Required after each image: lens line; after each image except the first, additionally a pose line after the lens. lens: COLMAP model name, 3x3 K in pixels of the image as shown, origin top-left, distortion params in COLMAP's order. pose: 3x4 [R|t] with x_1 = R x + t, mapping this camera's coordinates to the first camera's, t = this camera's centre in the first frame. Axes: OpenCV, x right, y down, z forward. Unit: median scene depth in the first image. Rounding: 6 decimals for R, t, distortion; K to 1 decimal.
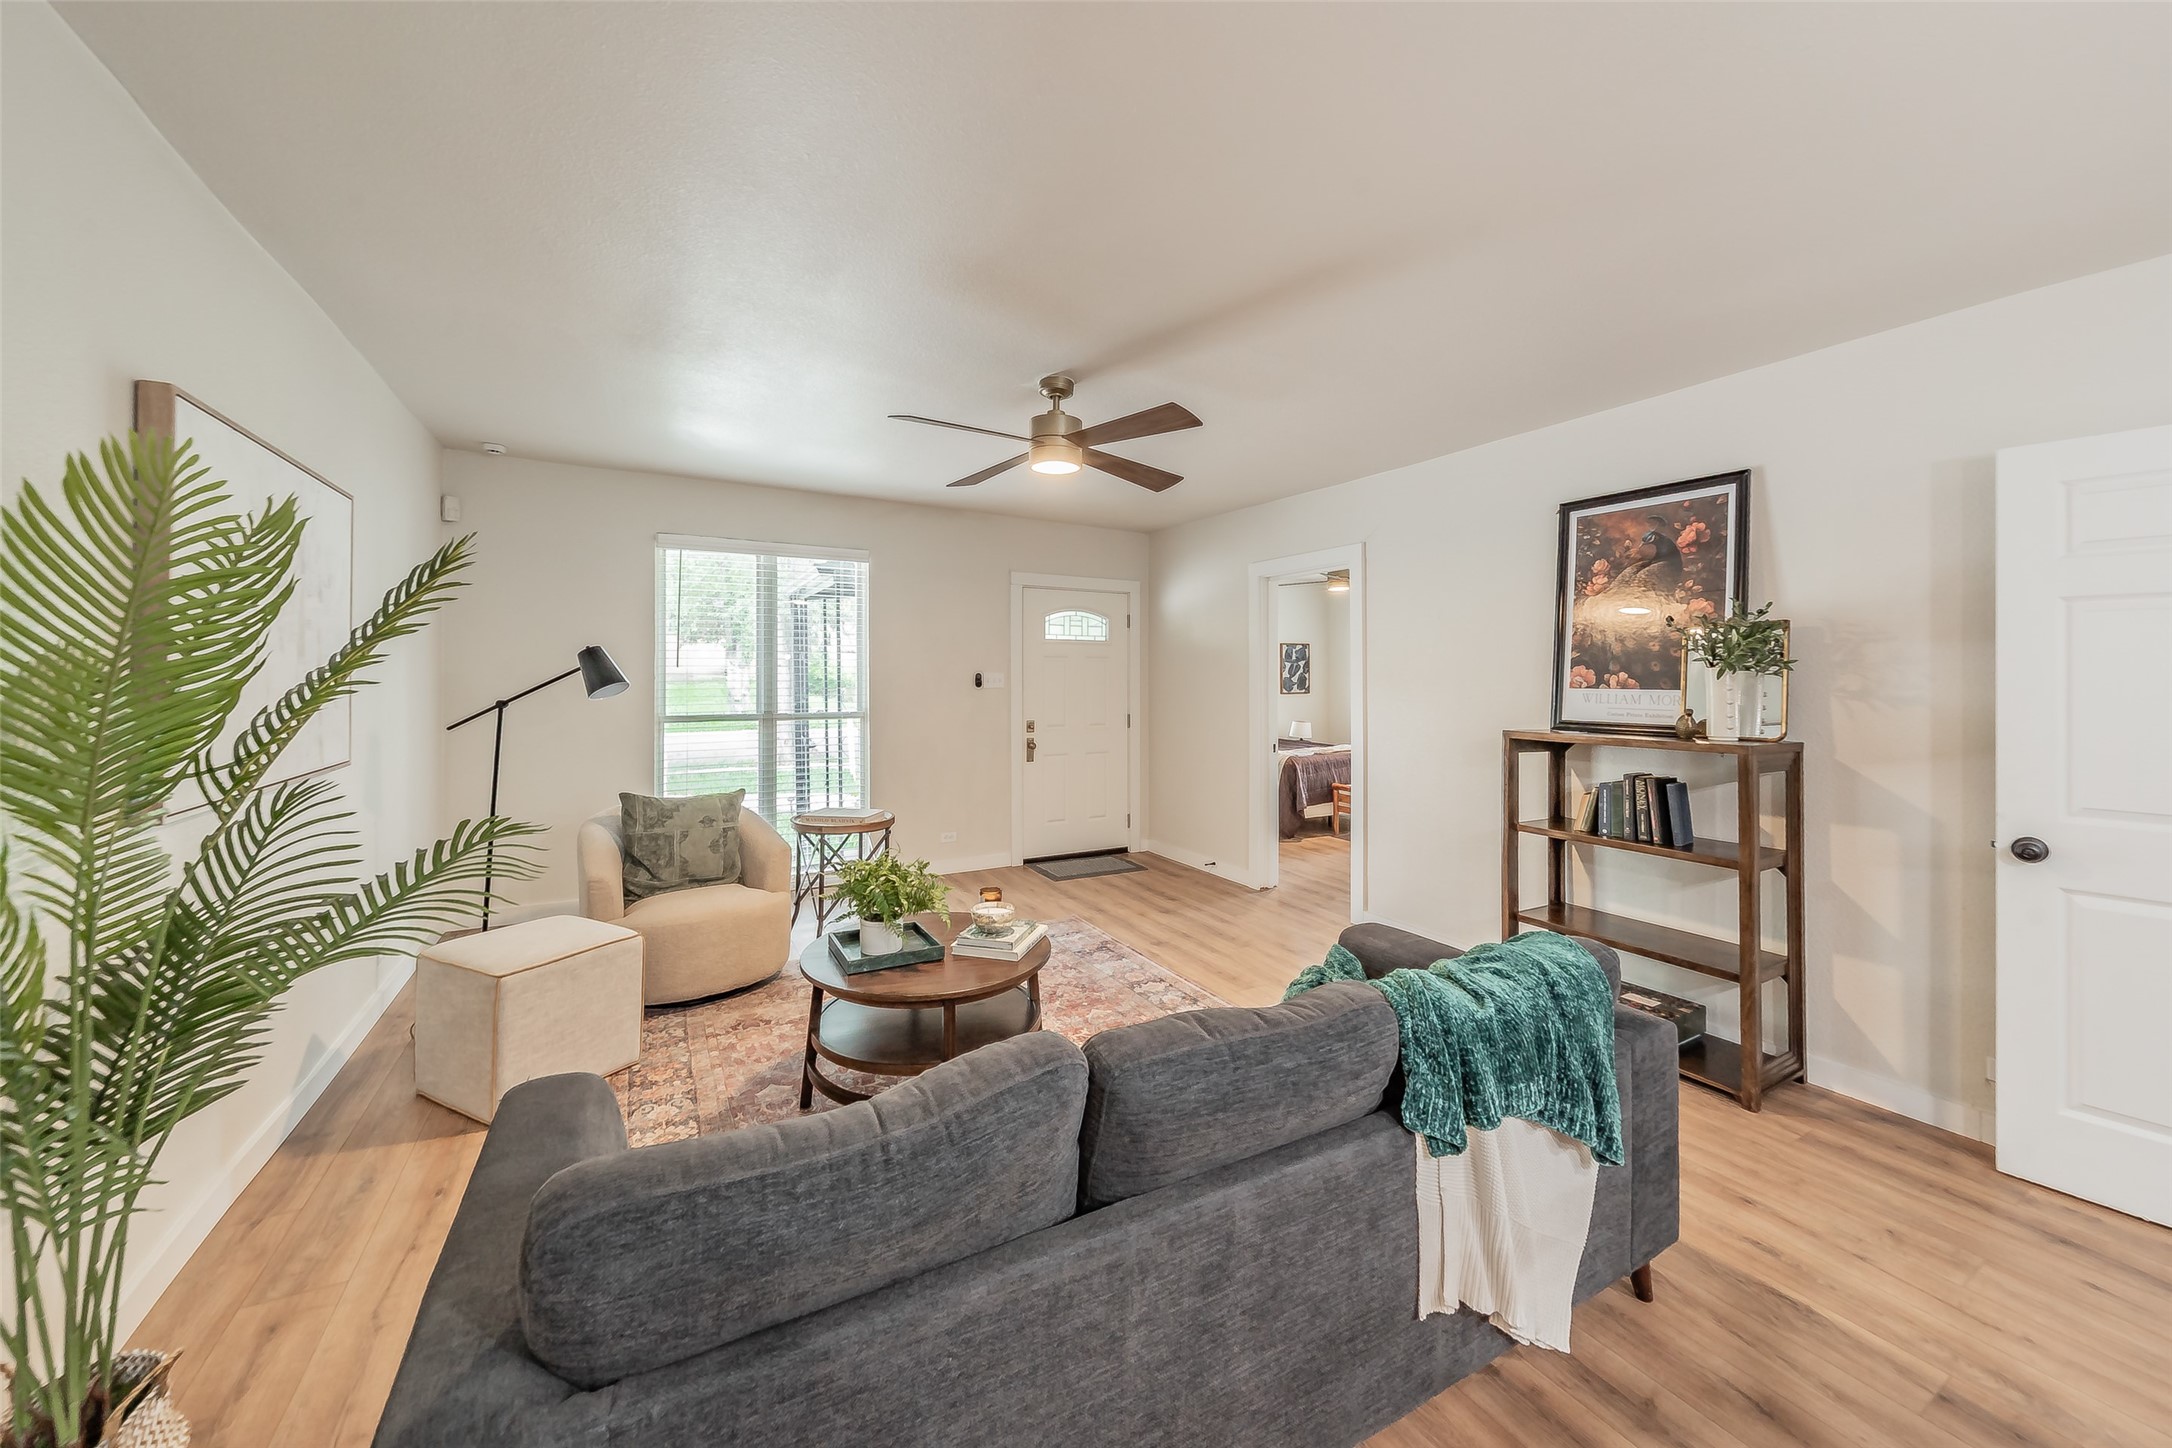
lens RADIAL K [[793.6, 0, 1092.3], [0, 793.6, 669.6], [0, 0, 1]] dist [-0.001130, -0.000087]
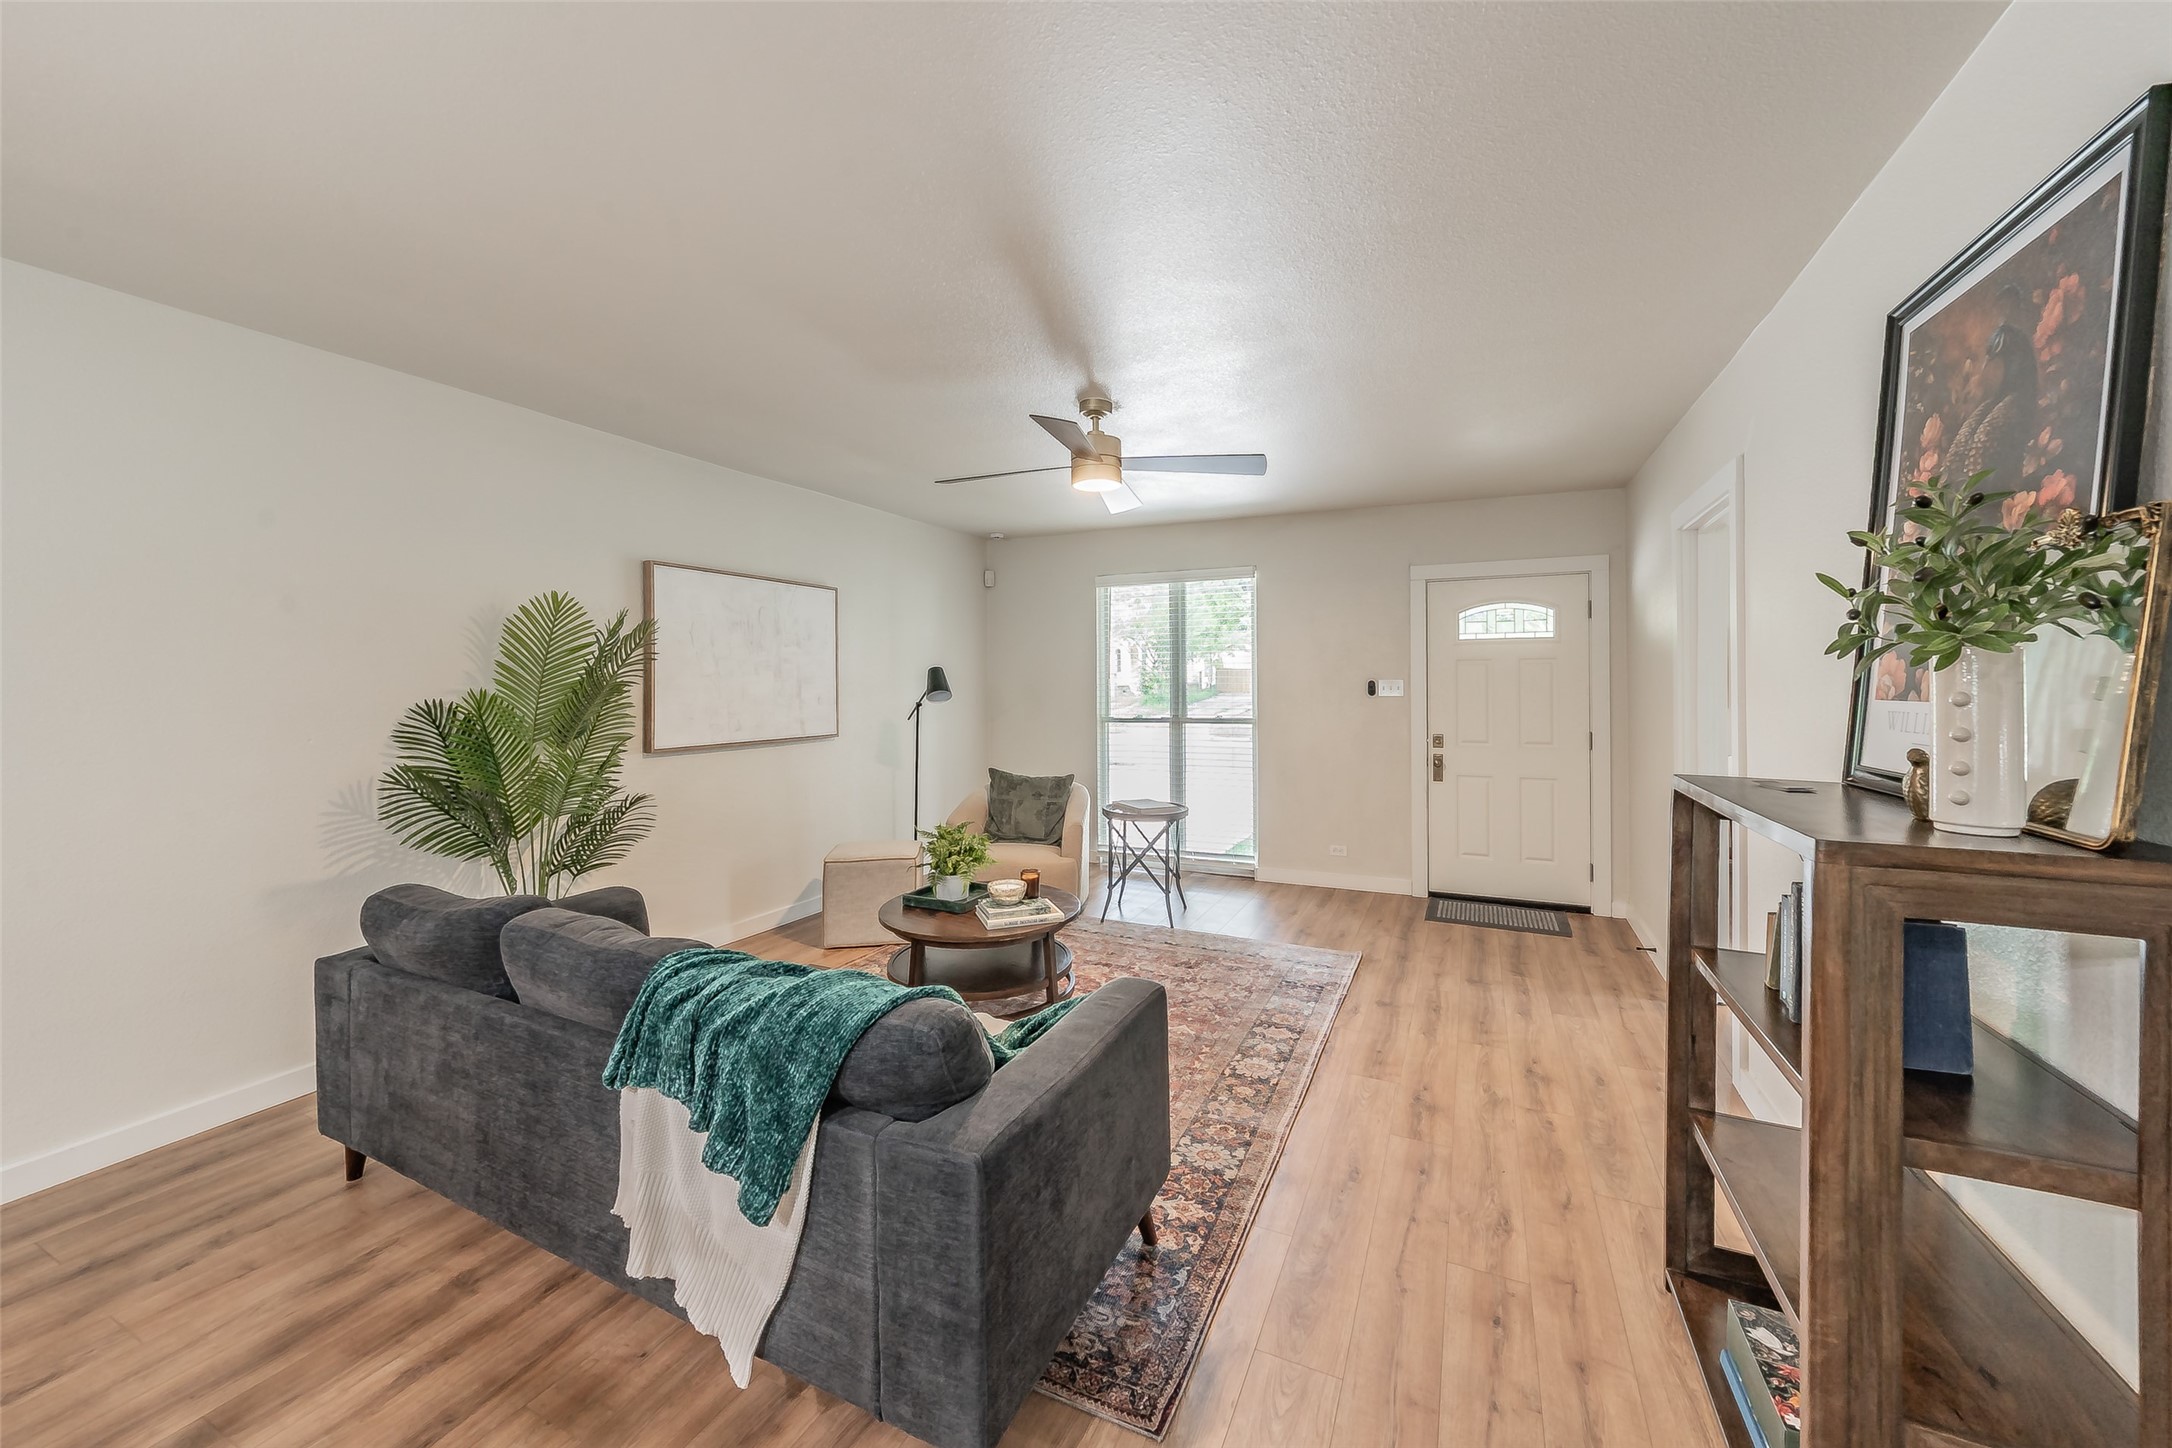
lens RADIAL K [[791.6, 0, 1117.5], [0, 791.6, 686.7], [0, 0, 1]] dist [0.000089, -0.000002]
pose [[0.594857, -0.005423, -0.803814, 0.574463], [0.013491, 0.999904, 0.003238, 0.006344], [0.803719, -0.012770, 0.594873, 0.281709]]
